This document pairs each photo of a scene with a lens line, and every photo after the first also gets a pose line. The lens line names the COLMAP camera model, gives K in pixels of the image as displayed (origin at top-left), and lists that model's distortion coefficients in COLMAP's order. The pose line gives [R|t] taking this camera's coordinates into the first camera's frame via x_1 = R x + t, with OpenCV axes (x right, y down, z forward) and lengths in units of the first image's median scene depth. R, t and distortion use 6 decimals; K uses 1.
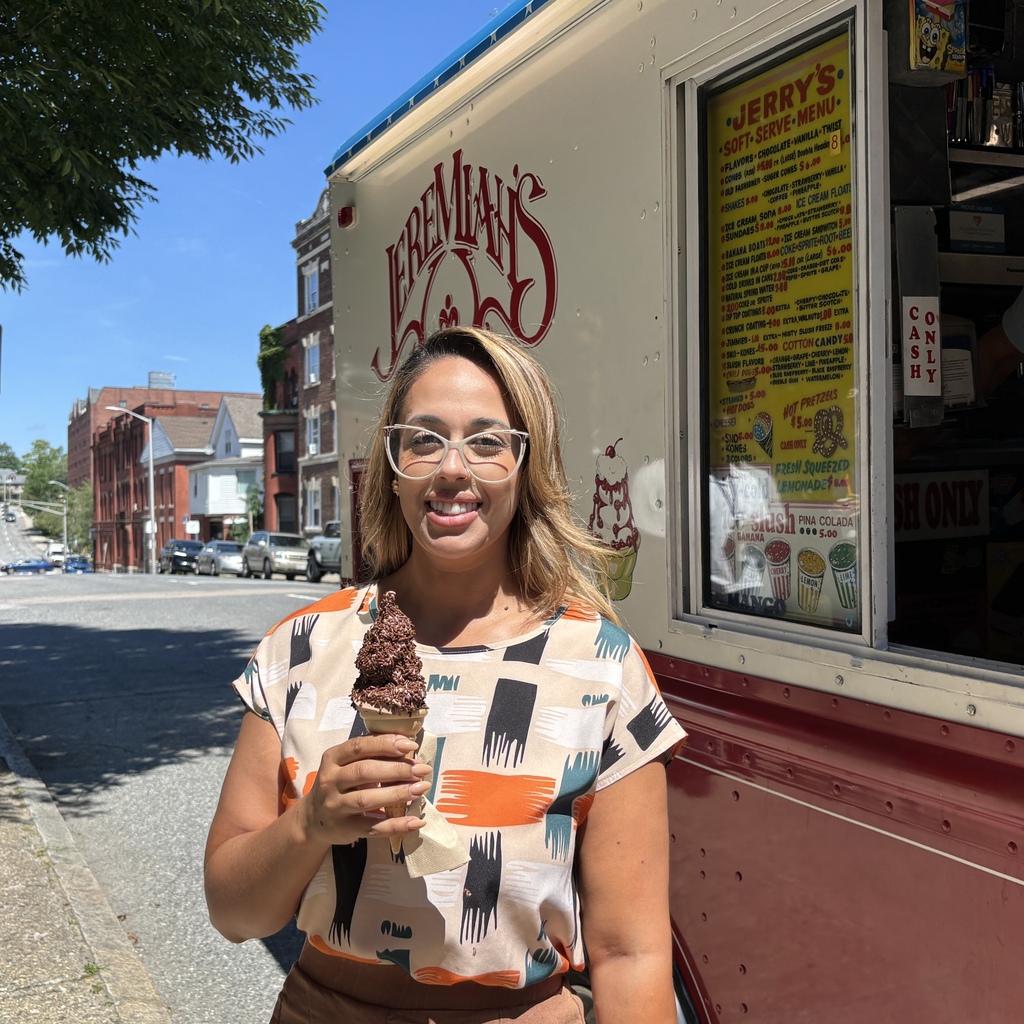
lens RADIAL K [[1262.2, 0, 512.0], [0, 1262.2, 512.0], [0, 0, 1]] dist [0.187393, -0.771666]
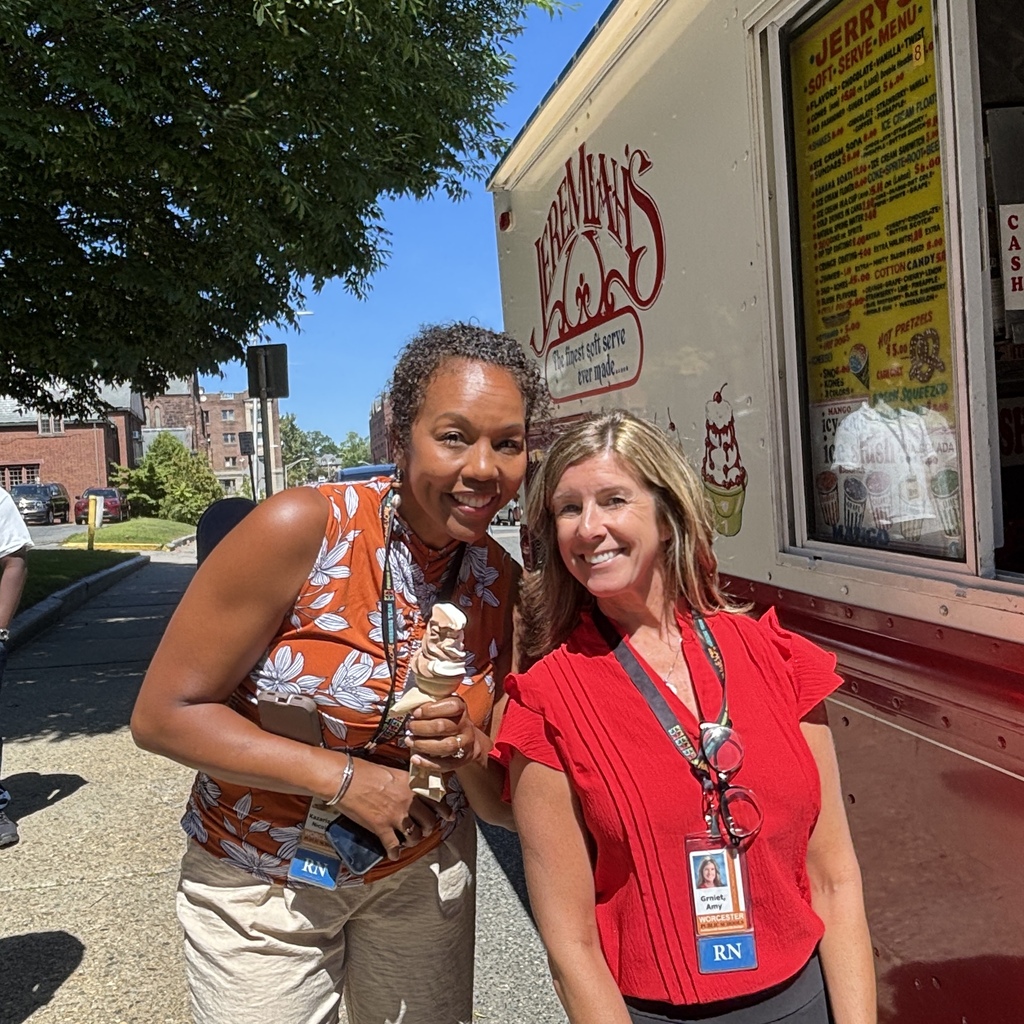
lens RADIAL K [[965.4, 0, 512.0], [0, 965.4, 512.0], [0, 0, 1]] dist [0.042005, -0.079873]
pose [[0.979861, -0.046402, -0.194214, 0.070858], [0.054704, 0.997794, 0.037603, 0.009878], [0.192041, -0.047470, 0.980238, 0.187237]]
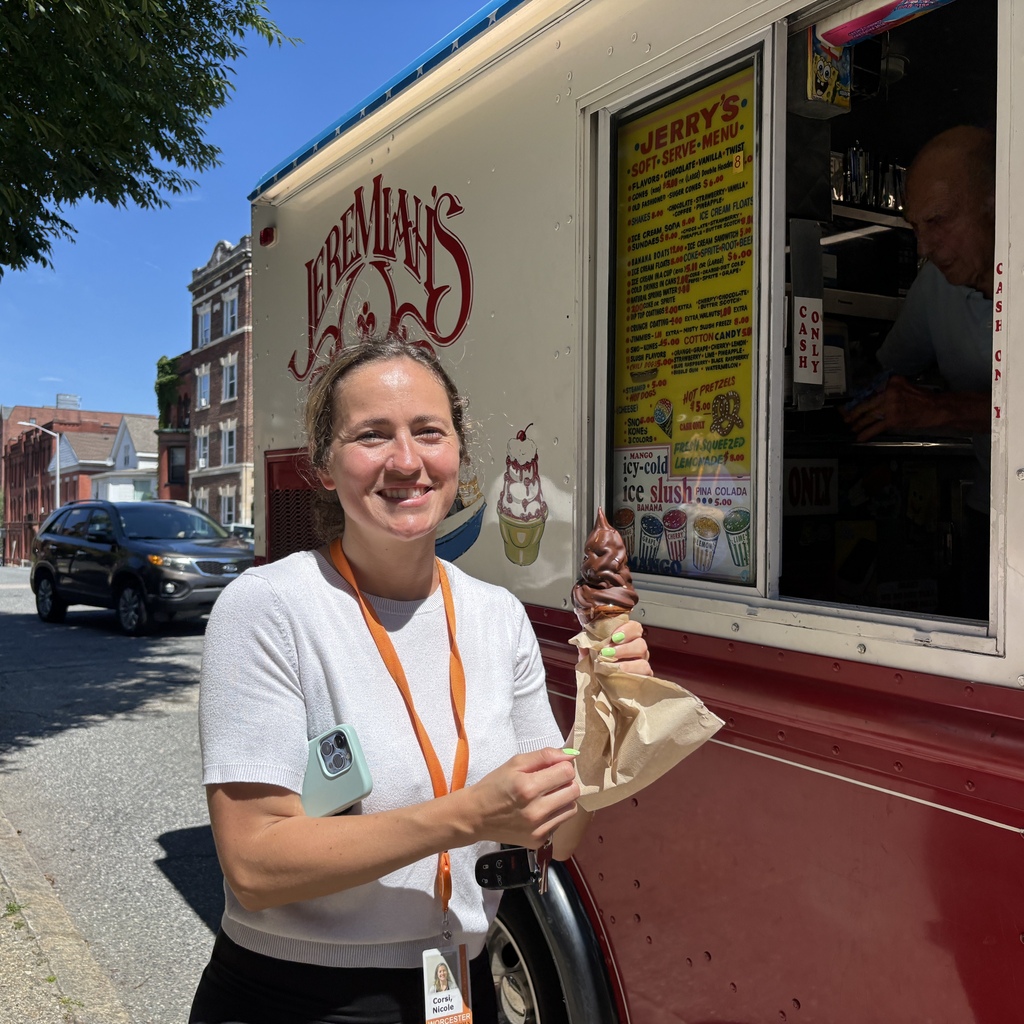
lens RADIAL K [[1047.8, 0, 512.0], [0, 1047.8, 512.0], [0, 0, 1]] dist [0.103873, -0.344094]
pose [[0.990913, 0.022314, 0.132644, -0.061541], [-0.020801, 0.999702, -0.012786, 0.038482], [-0.132890, 0.009911, 0.991081, 0.076041]]
